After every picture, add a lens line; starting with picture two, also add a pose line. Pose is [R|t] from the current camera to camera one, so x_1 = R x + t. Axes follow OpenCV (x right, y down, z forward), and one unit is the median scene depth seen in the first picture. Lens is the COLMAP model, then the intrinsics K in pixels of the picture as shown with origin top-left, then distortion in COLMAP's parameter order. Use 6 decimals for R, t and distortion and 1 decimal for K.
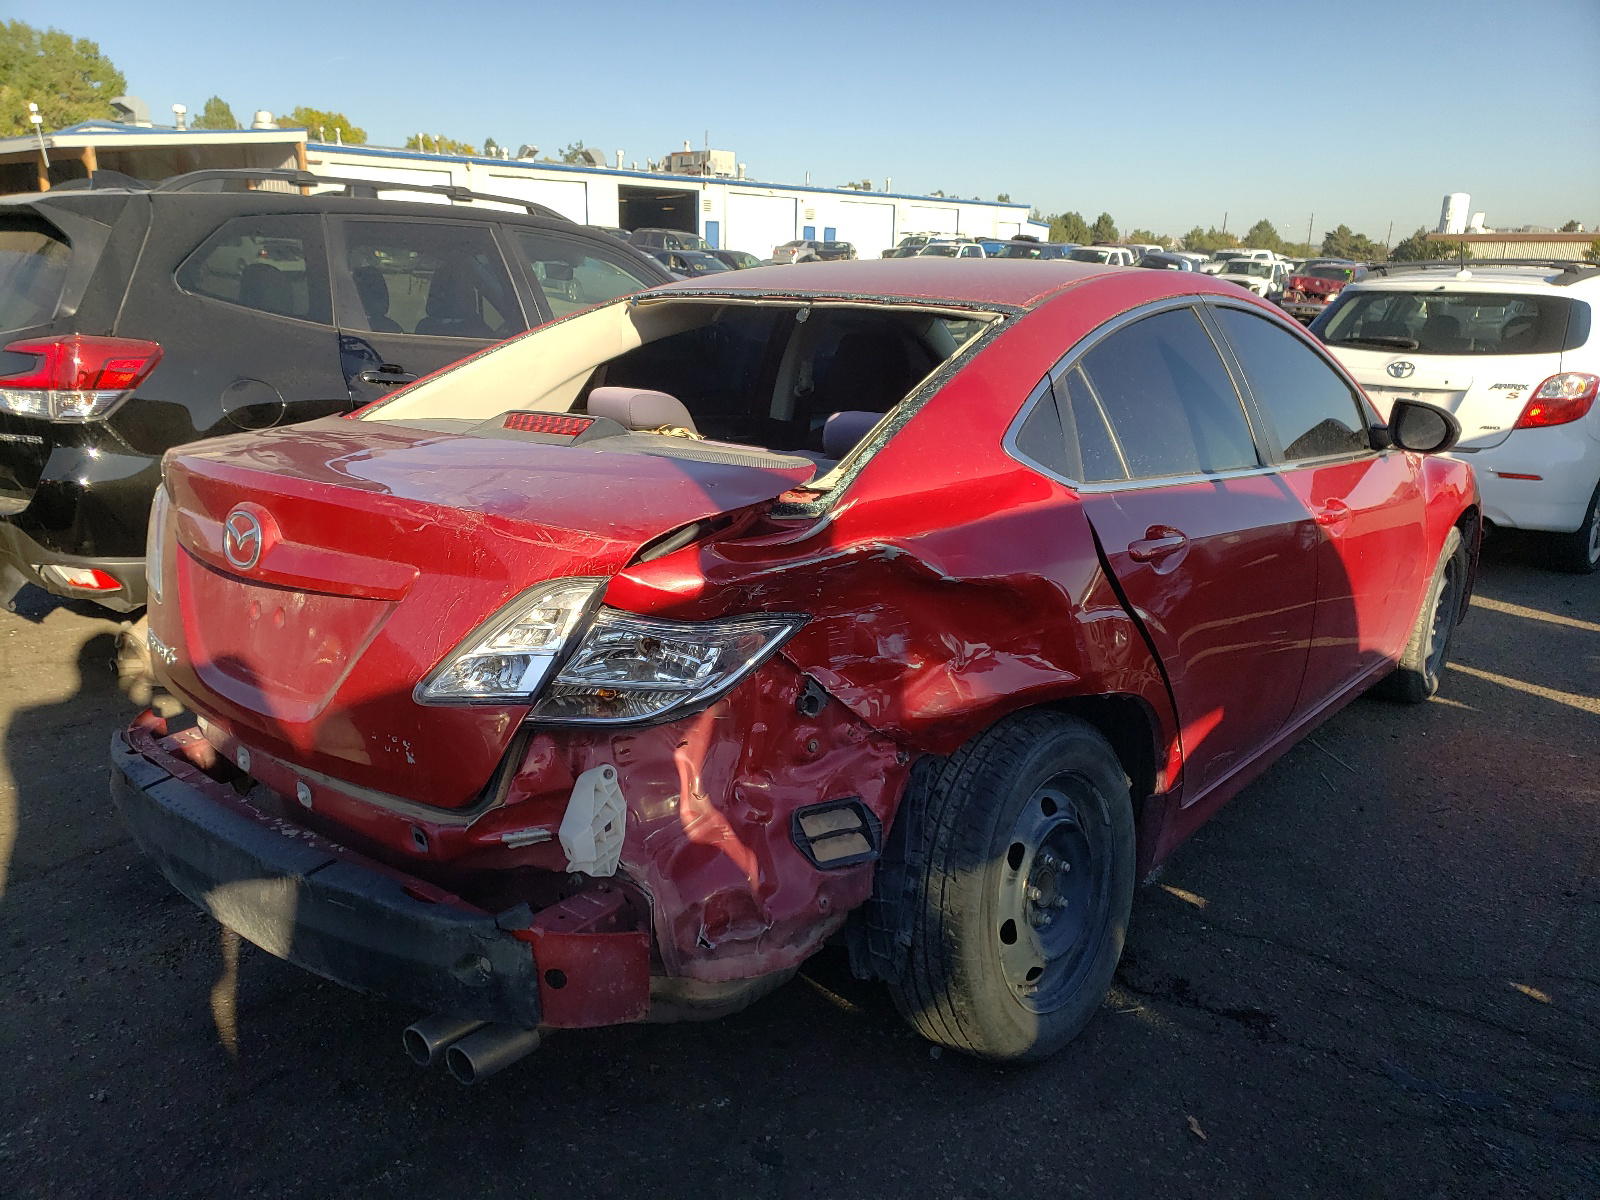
lens RADIAL K [[1212.0, 0, 800.0], [0, 1212.0, 600.0], [0, 0, 1]] dist [0.088159, -0.129901]
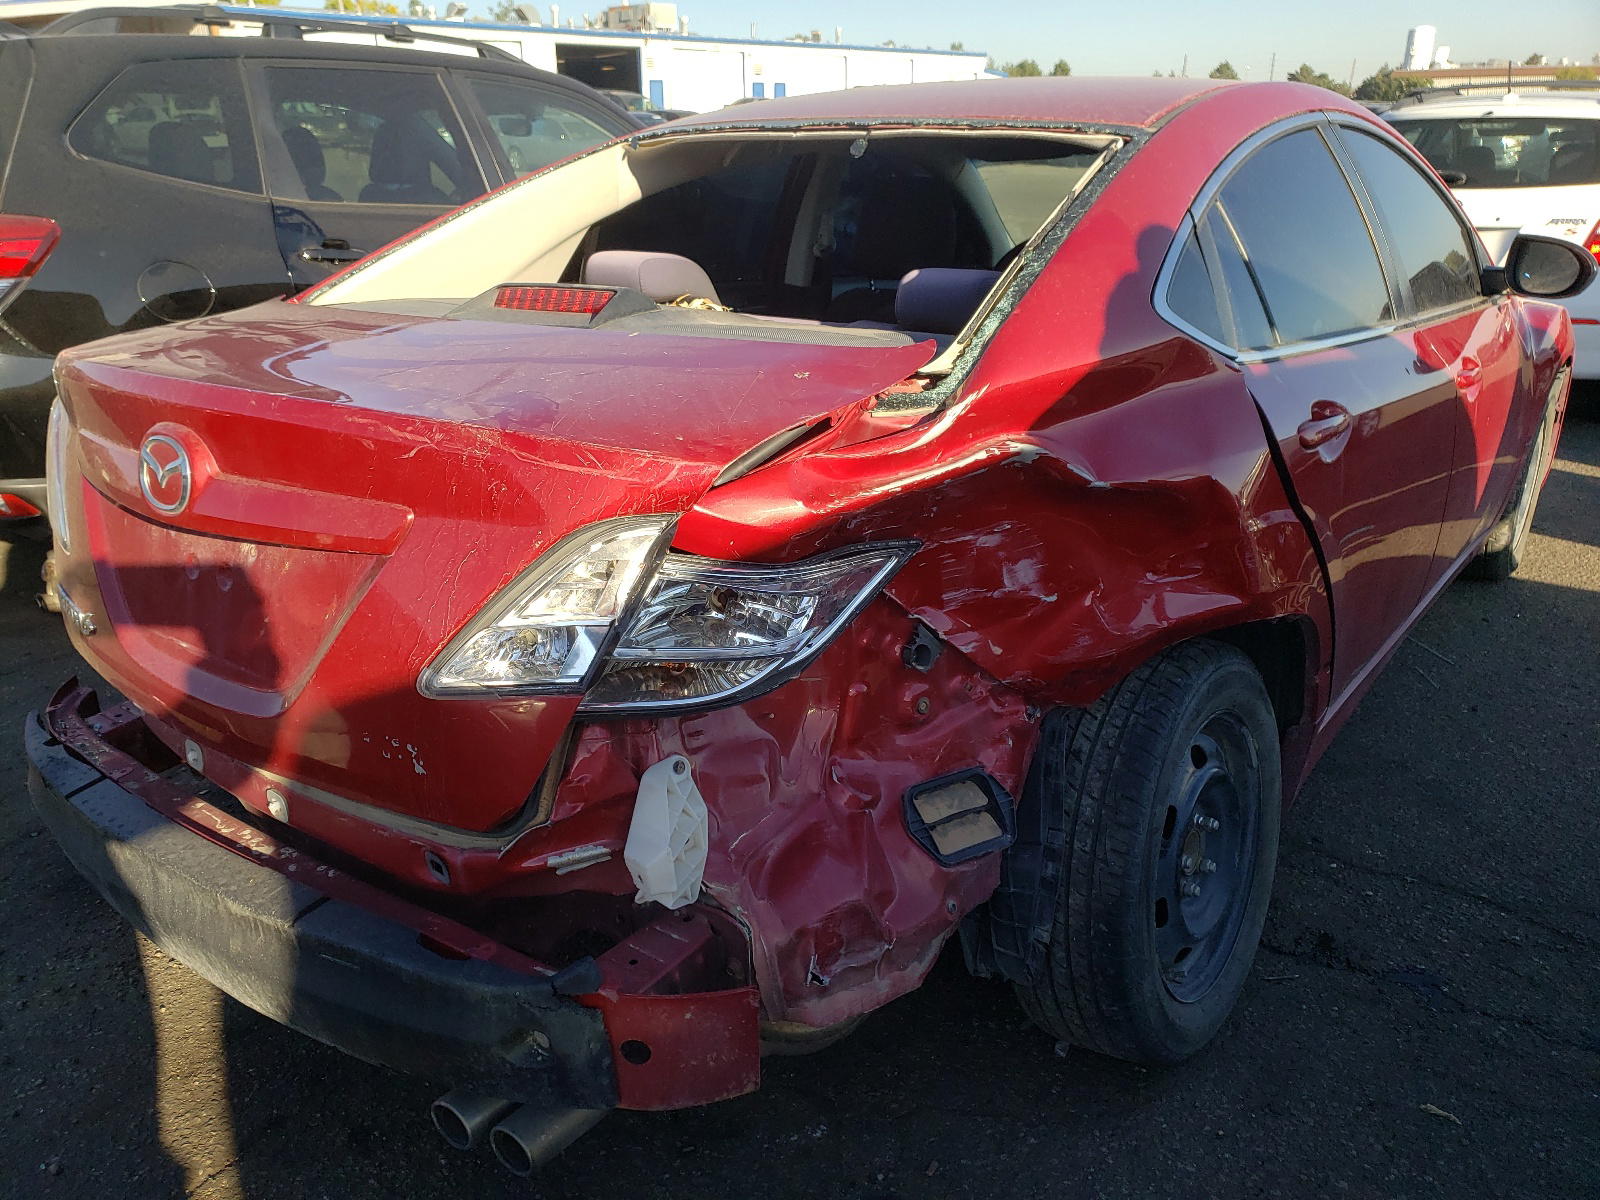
lens RADIAL K [[1243.9, 0, 800.0], [0, 1243.9, 600.0], [0, 0, 1]] dist [0.028390, 0.001105]
pose [[0.998914, -0.041686, 0.020822, -0.081349], [0.039469, 0.994459, 0.097435, -0.028398], [-0.024768, -0.096507, 0.995024, 0.206665]]
